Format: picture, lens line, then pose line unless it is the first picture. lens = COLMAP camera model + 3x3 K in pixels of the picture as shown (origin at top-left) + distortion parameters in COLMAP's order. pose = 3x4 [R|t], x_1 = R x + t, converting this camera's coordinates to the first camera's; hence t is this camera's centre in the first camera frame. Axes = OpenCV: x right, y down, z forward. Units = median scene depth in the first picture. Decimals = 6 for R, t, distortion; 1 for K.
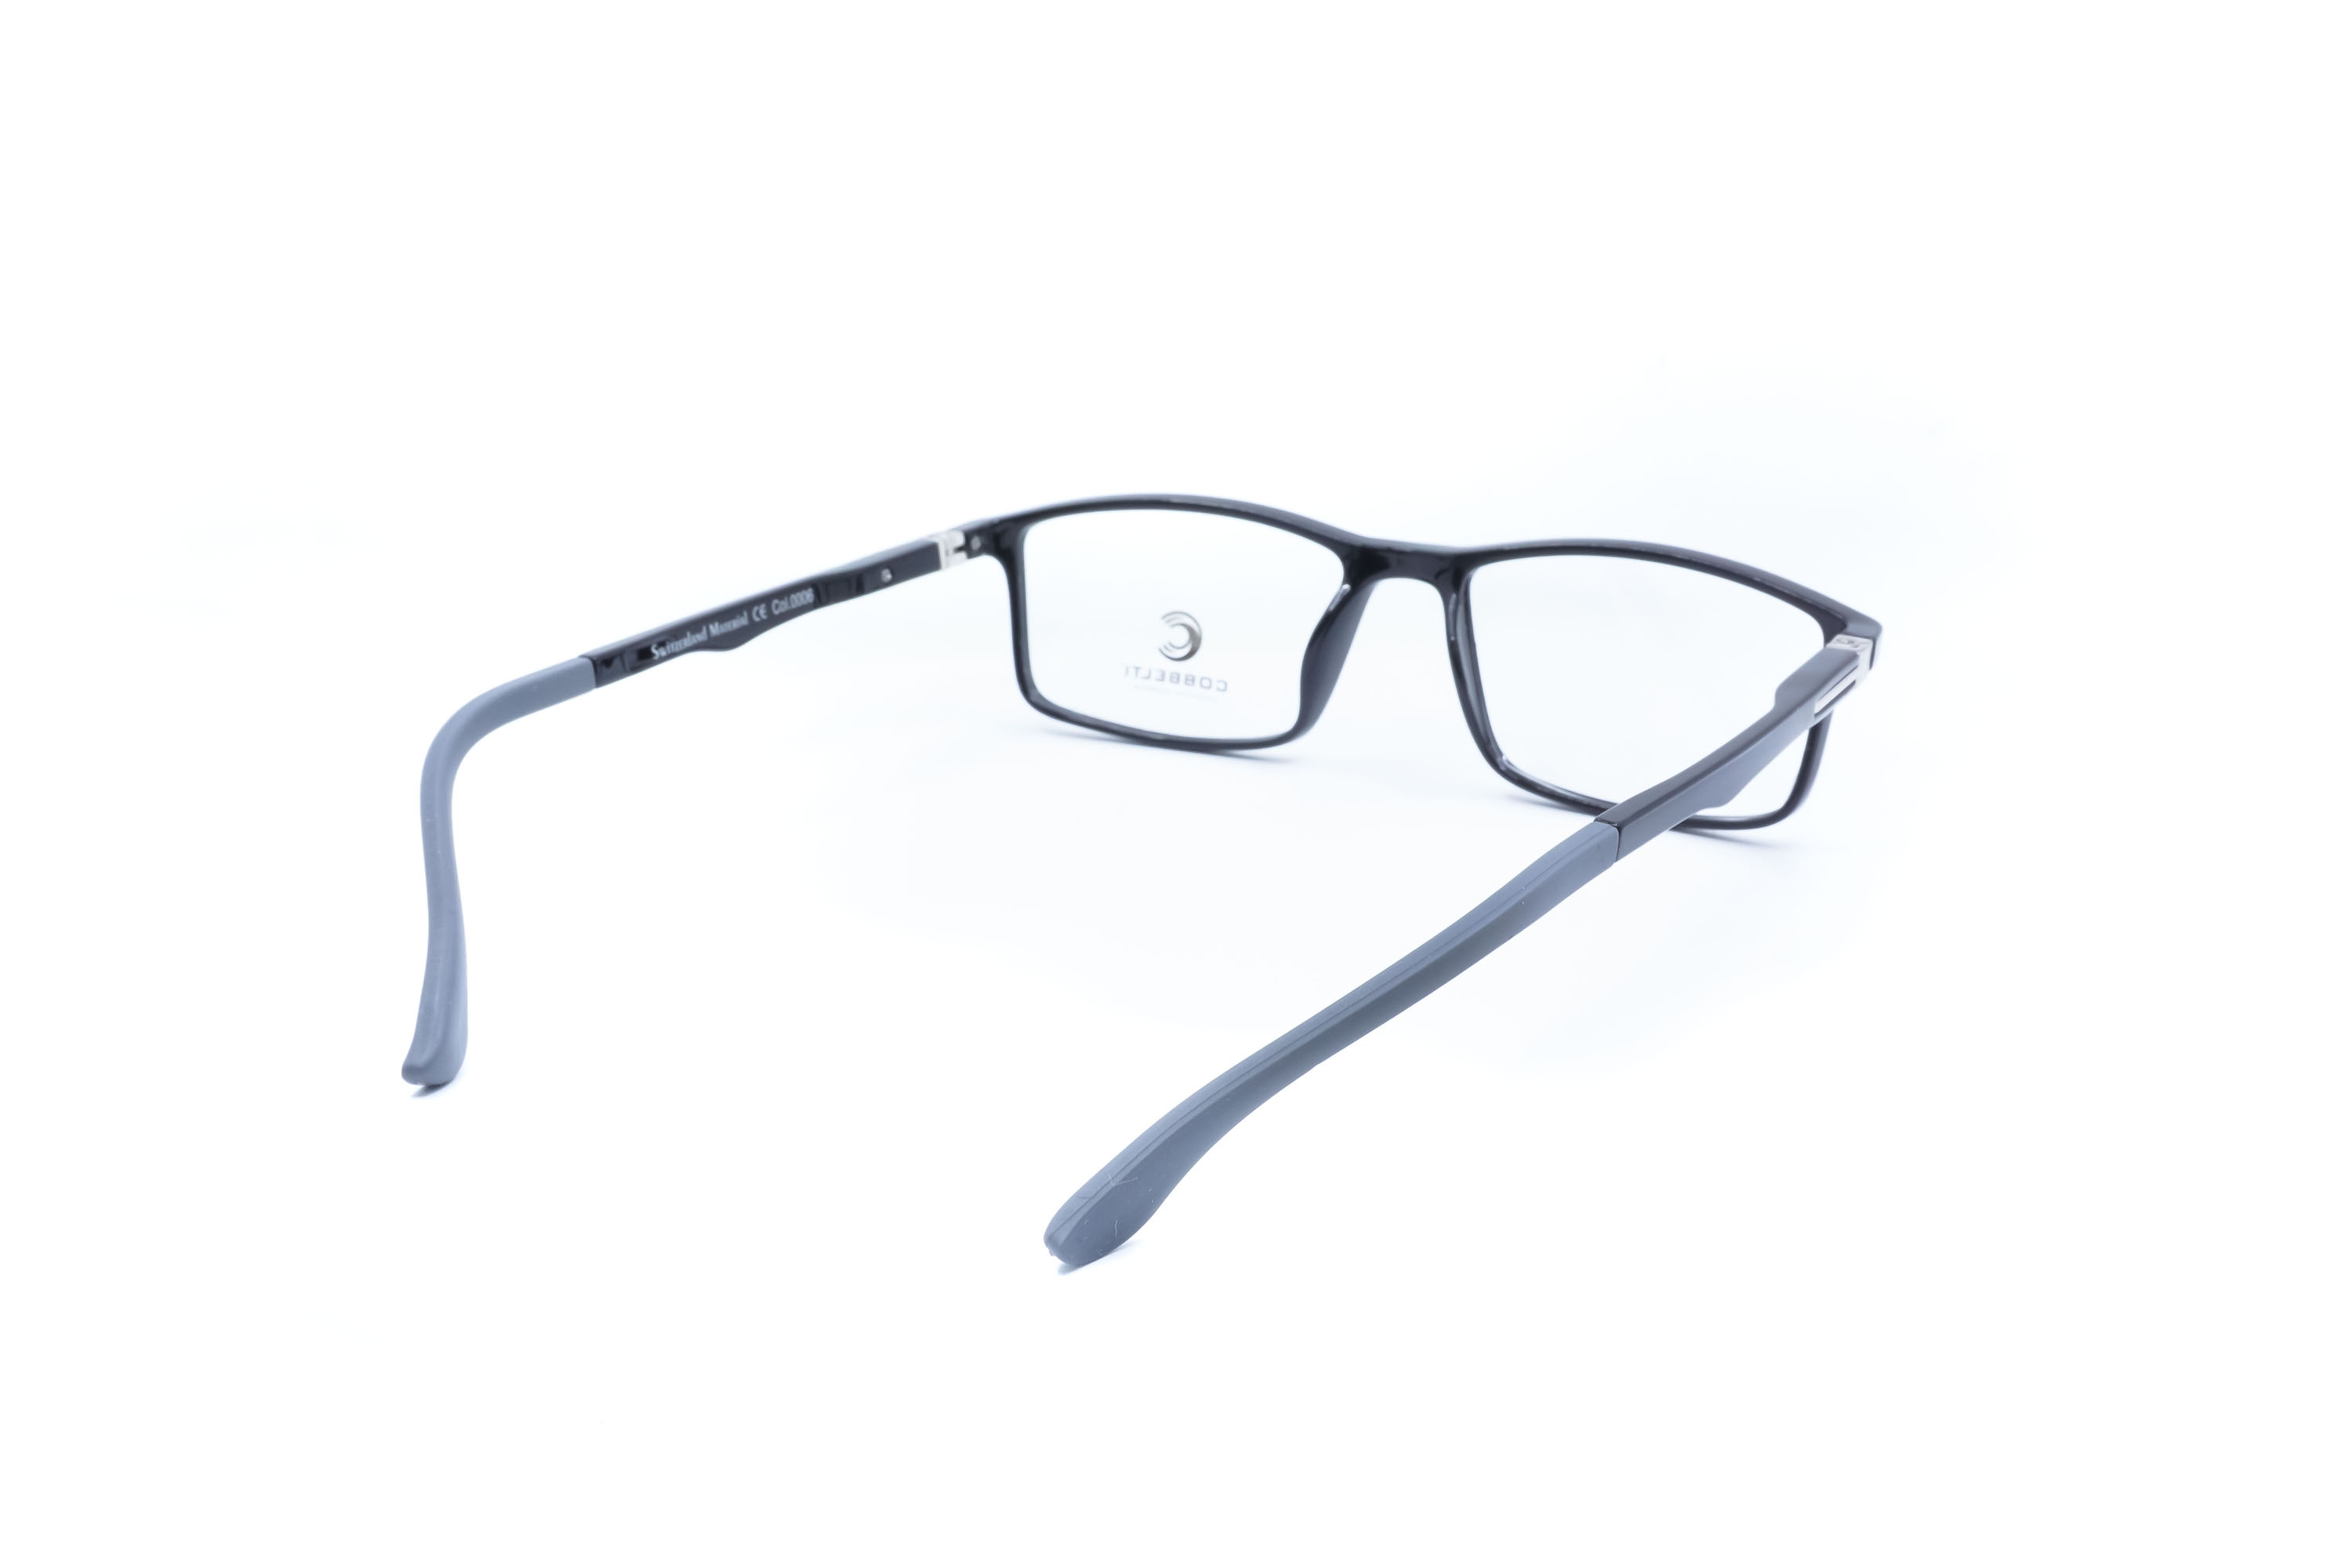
lens RADIAL K [[2622.4, 0, 1214.7], [0, 2622.4, 784.1], [0, 0, 1]] dist [0.060921, -0.002422]
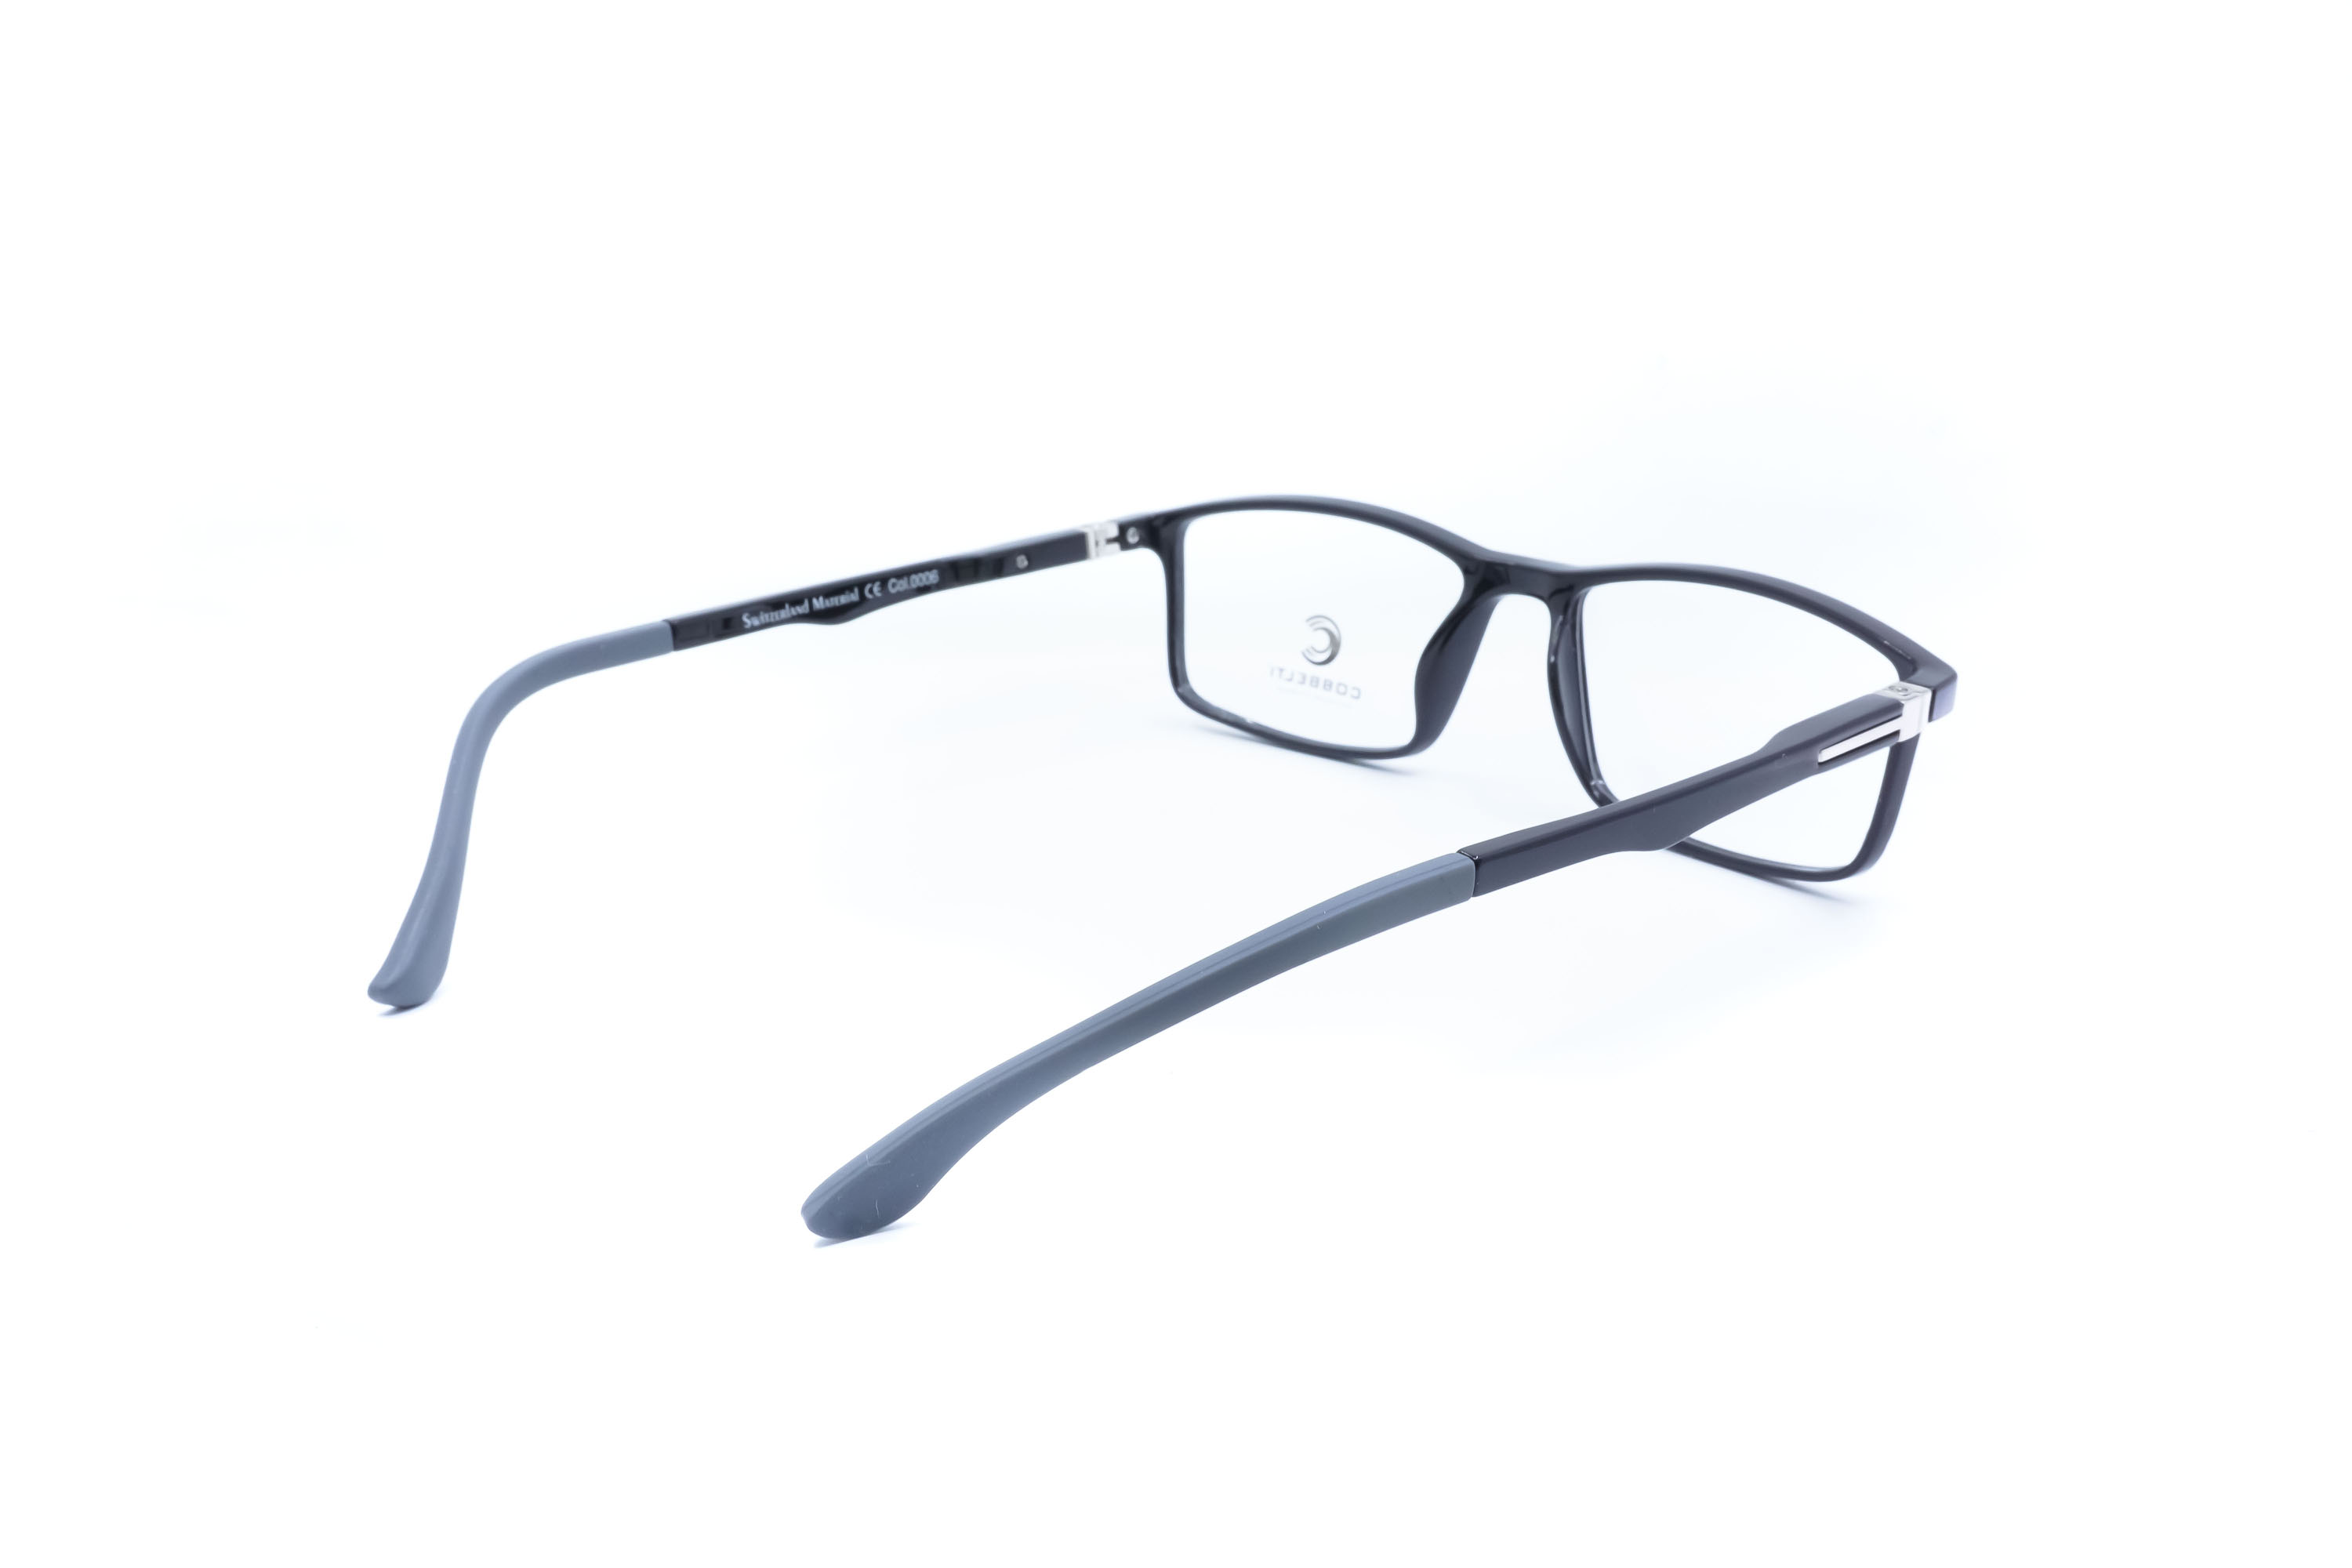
lens RADIAL K [[2622.4, 0, 1214.7], [0, 2622.4, 784.1], [0, 0, 1]] dist [0.060921, -0.002422]
pose [[0.963648, 0.079121, -0.255192, 0.215977], [-0.078710, 0.996827, 0.011837, -0.011184], [0.255319, 0.008679, 0.966818, 0.030618]]
